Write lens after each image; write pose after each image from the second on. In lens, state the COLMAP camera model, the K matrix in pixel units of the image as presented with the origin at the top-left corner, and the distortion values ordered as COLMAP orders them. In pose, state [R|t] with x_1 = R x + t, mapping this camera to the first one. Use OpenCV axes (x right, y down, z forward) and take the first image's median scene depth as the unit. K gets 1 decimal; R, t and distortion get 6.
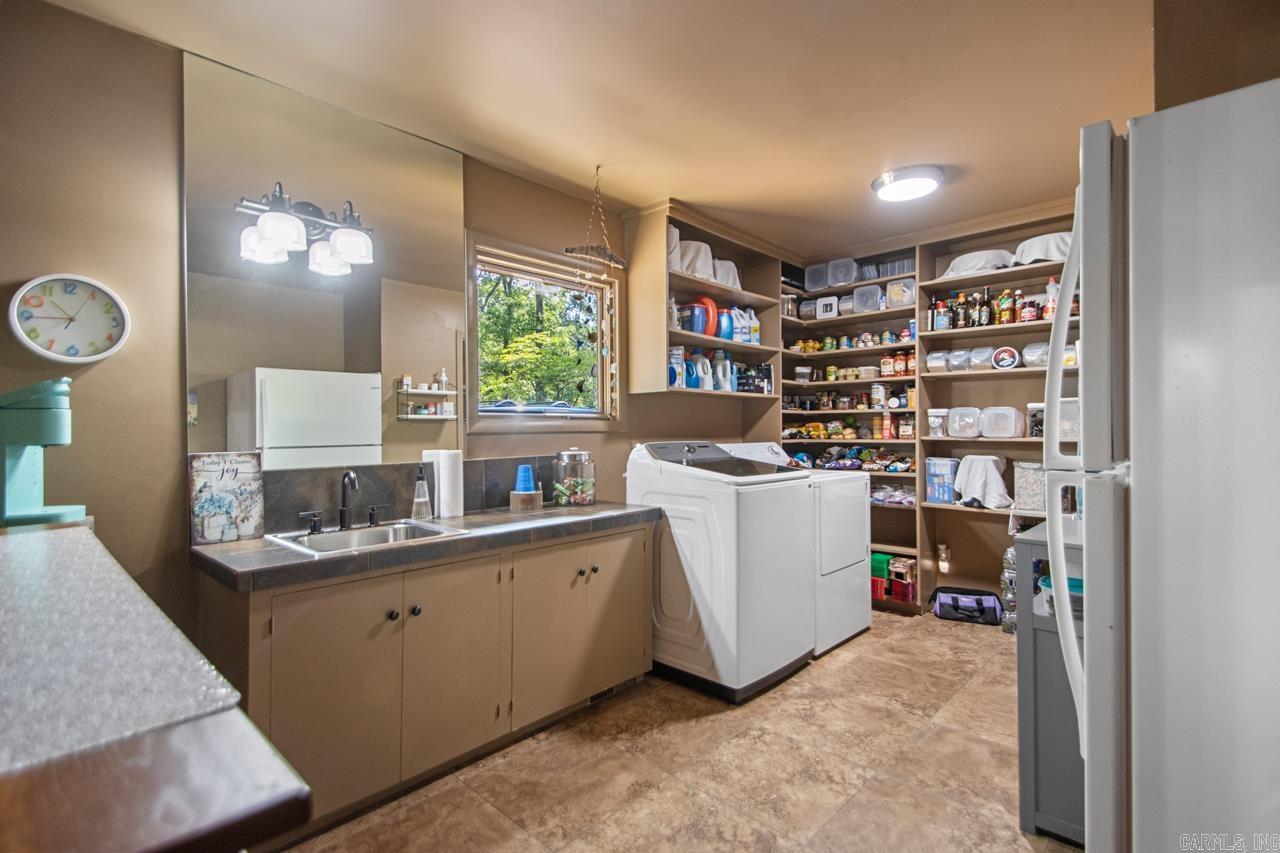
lens RADIAL K [[592.7, 0, 639.3], [0, 592.7, 429.0], [0, 0, 1]] dist [0.032599, -0.014964]
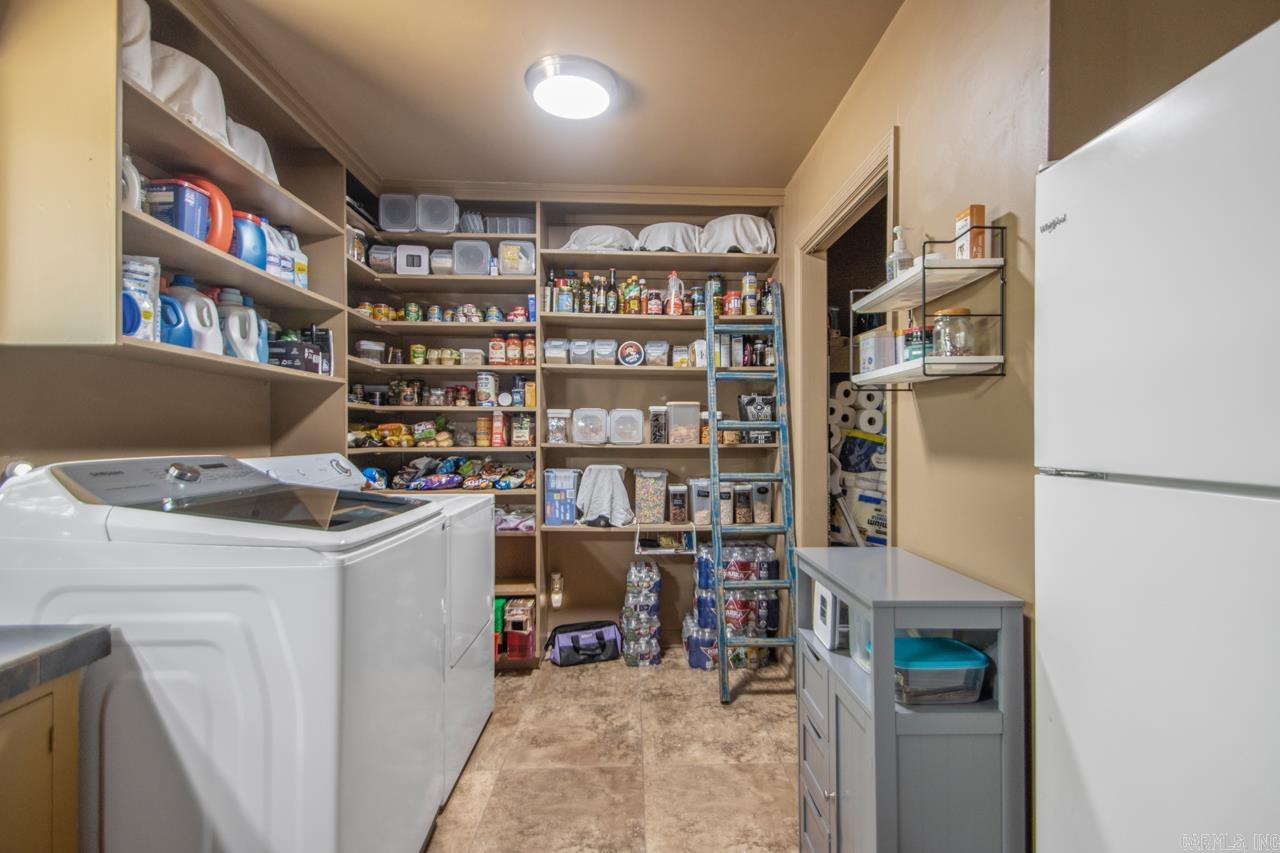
lens RADIAL K [[592.7, 0, 644.7], [0, 592.7, 433.5], [0, 0, 1]] dist [0.032599, -0.014964]
pose [[0.689099, 0.007145, 0.724632, -0.006361], [-0.006213, 0.999973, -0.003952, 0.002322], [-0.724641, -0.001779, 0.689125, 0.357630]]
